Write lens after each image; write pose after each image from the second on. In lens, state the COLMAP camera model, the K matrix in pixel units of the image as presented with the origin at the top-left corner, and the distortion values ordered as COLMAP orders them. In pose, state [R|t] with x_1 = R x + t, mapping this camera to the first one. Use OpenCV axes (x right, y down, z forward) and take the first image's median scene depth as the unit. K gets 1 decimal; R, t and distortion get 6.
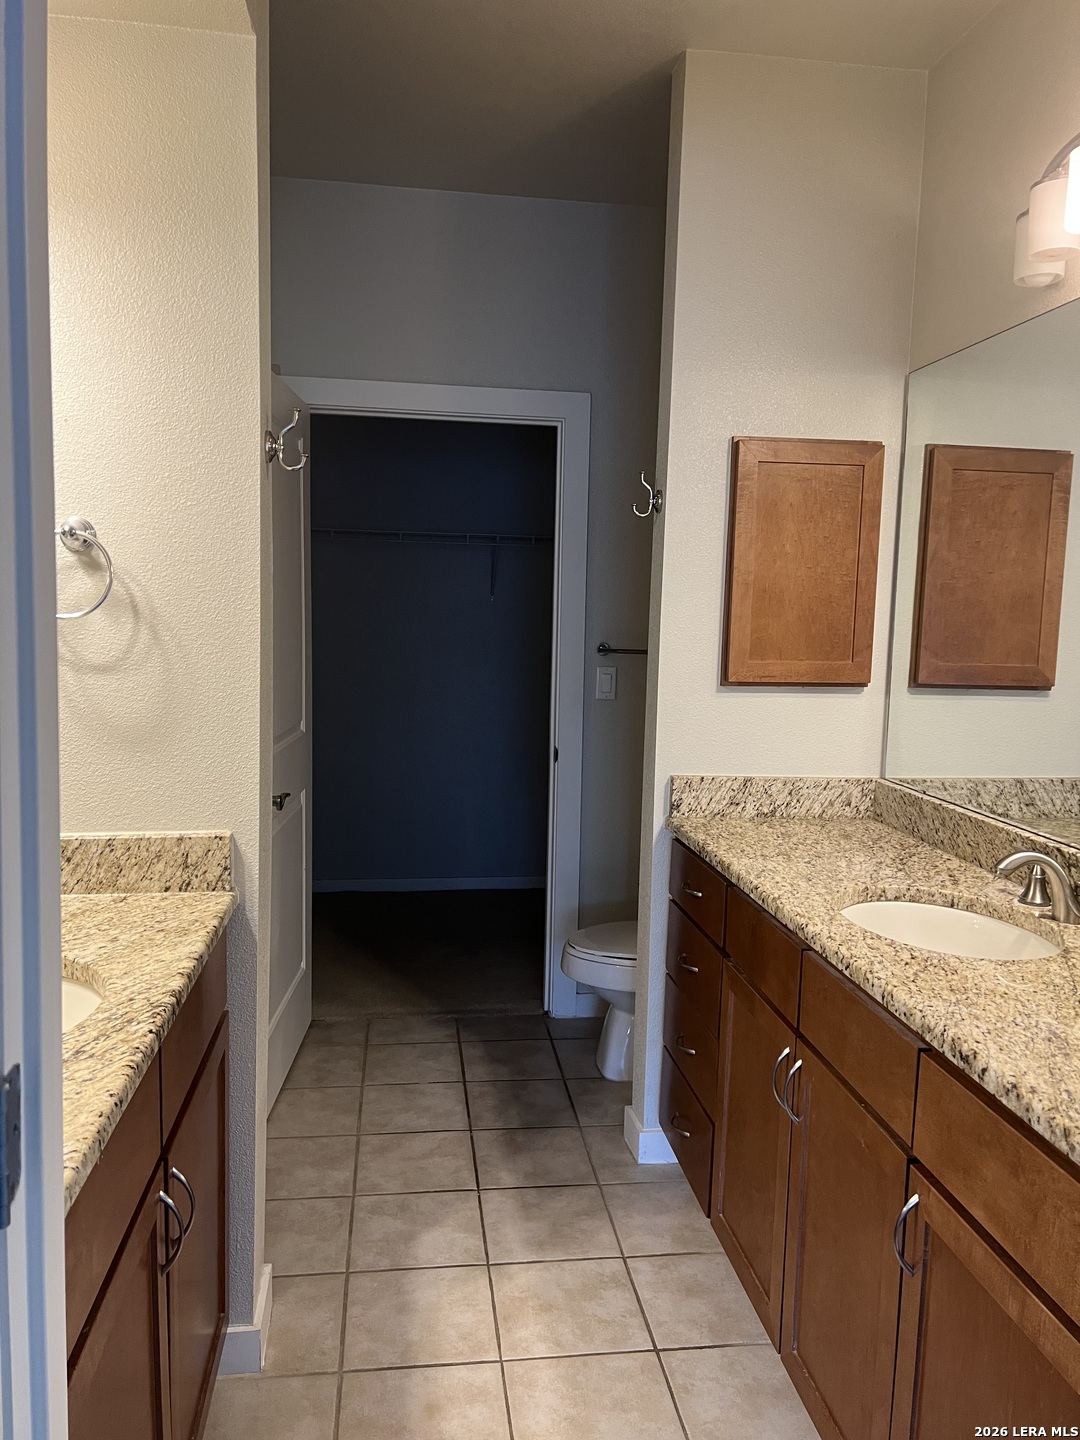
lens RADIAL K [[1051.4, 0, 540.0], [0, 1051.4, 720.0], [0, 0, 1]] dist [0.058735, -0.067573]
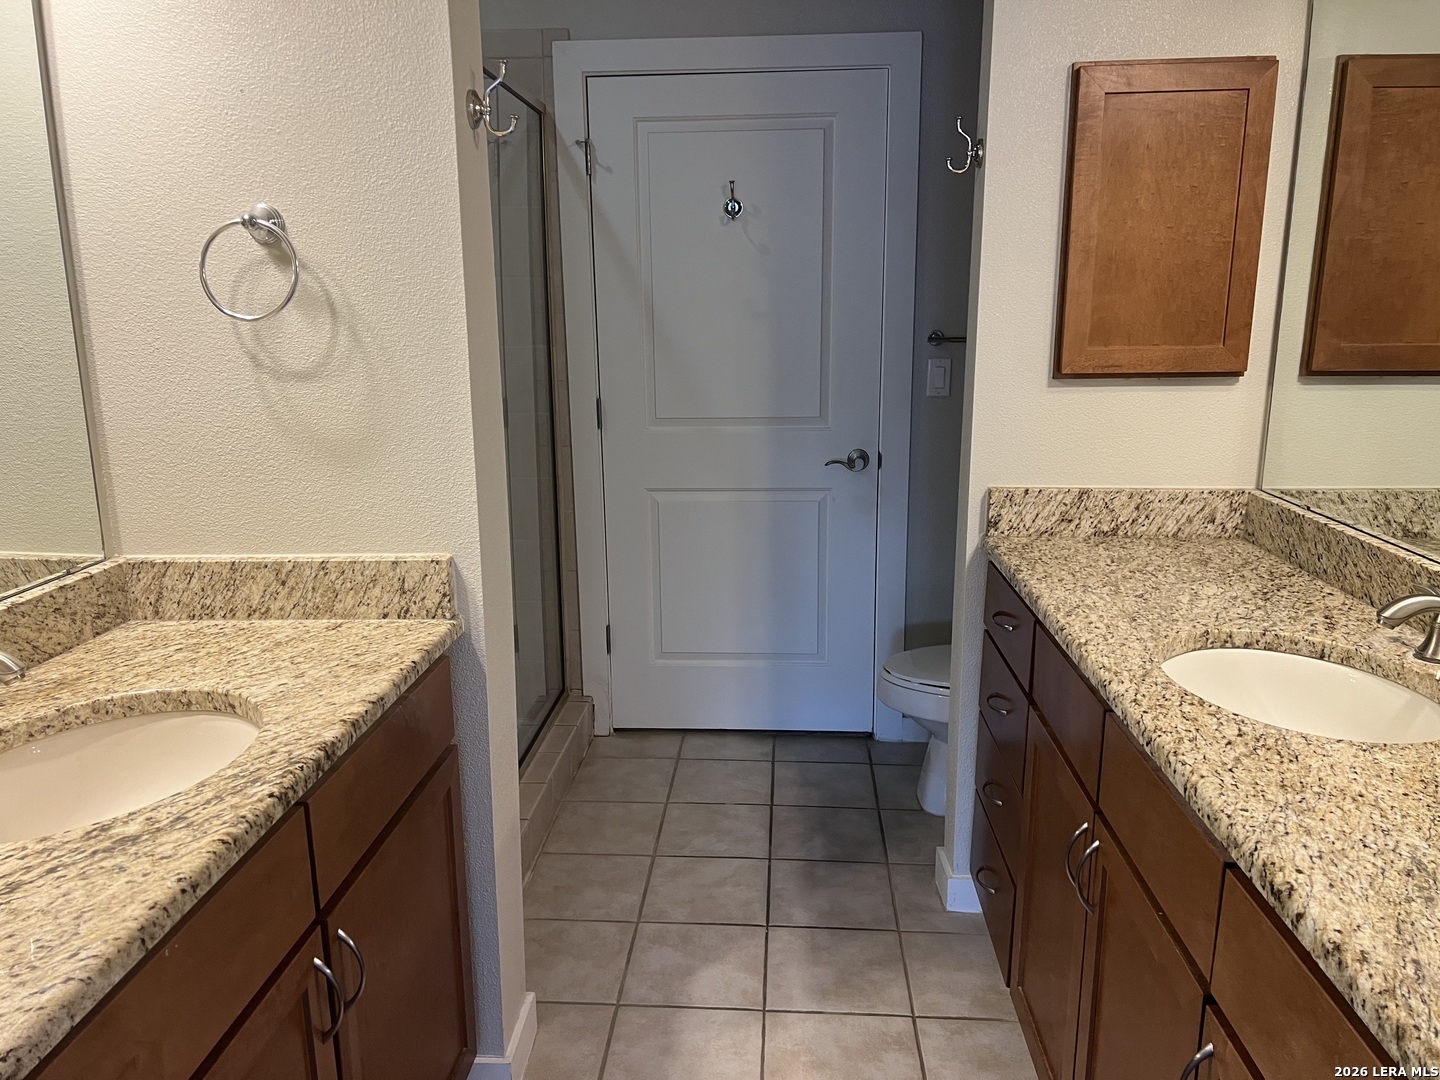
lens RADIAL K [[1051.4, 0, 716.9], [0, 1051.4, 547.0], [0, 0, 1]] dist [0.058735, -0.067573]
pose [[0.979832, 0.011853, -0.199473, 0.094582], [0.012825, 0.992451, 0.121973, -0.007380], [0.199413, -0.122071, 0.972282, 0.136619]]
